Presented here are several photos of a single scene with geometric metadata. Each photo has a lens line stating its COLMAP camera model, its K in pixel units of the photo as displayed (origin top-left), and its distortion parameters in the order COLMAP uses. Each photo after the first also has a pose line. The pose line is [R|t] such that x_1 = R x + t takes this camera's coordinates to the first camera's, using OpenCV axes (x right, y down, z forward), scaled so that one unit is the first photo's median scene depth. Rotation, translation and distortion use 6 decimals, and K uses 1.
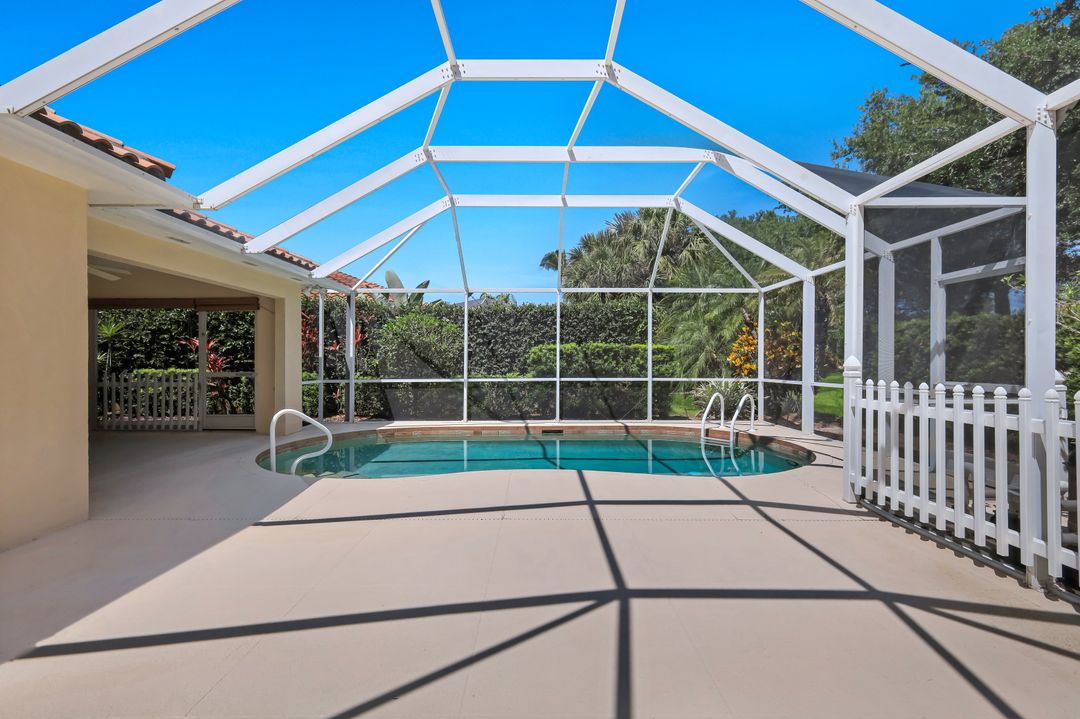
lens RADIAL K [[470.3, 0, 536.0], [0, 470.3, 358.8], [0, 0, 1]] dist [-0.003724, -0.000142]
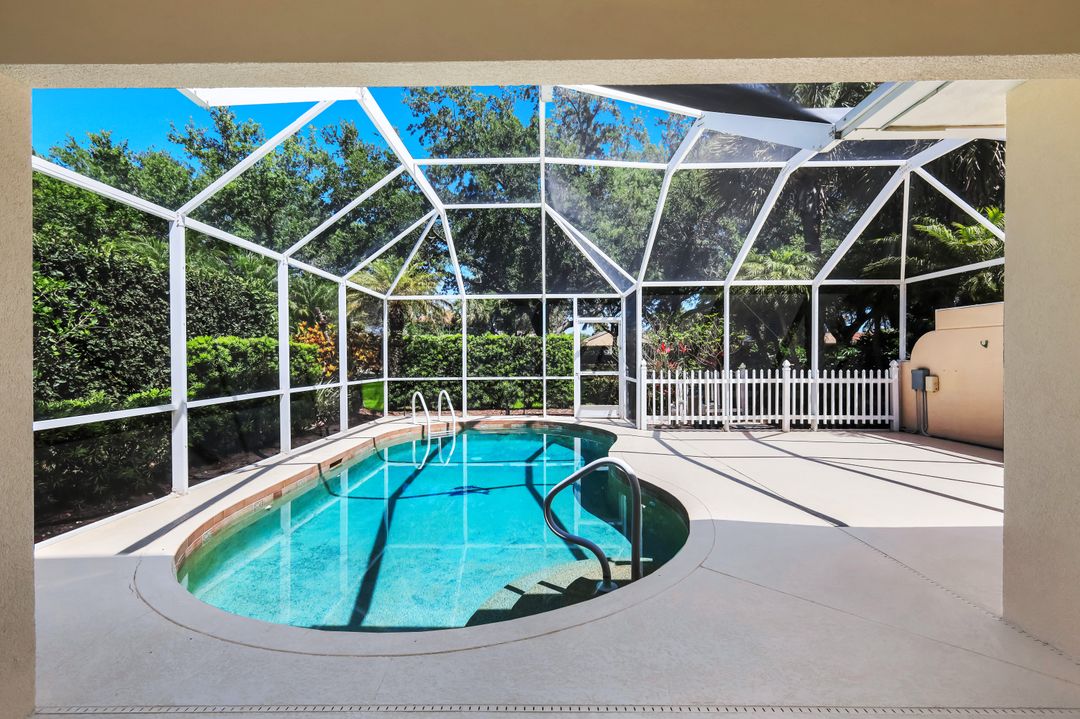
lens RADIAL K [[474.6, 0, 540.2], [0, 474.6, 358.1], [0, 0, 1]] dist [0.004757, 0.000461]
pose [[0.007492, 0.000173, 0.999972, -0.684347], [-0.003169, 0.999995, -0.000149, -0.005247], [-0.999967, -0.003168, 0.007493, 0.687173]]
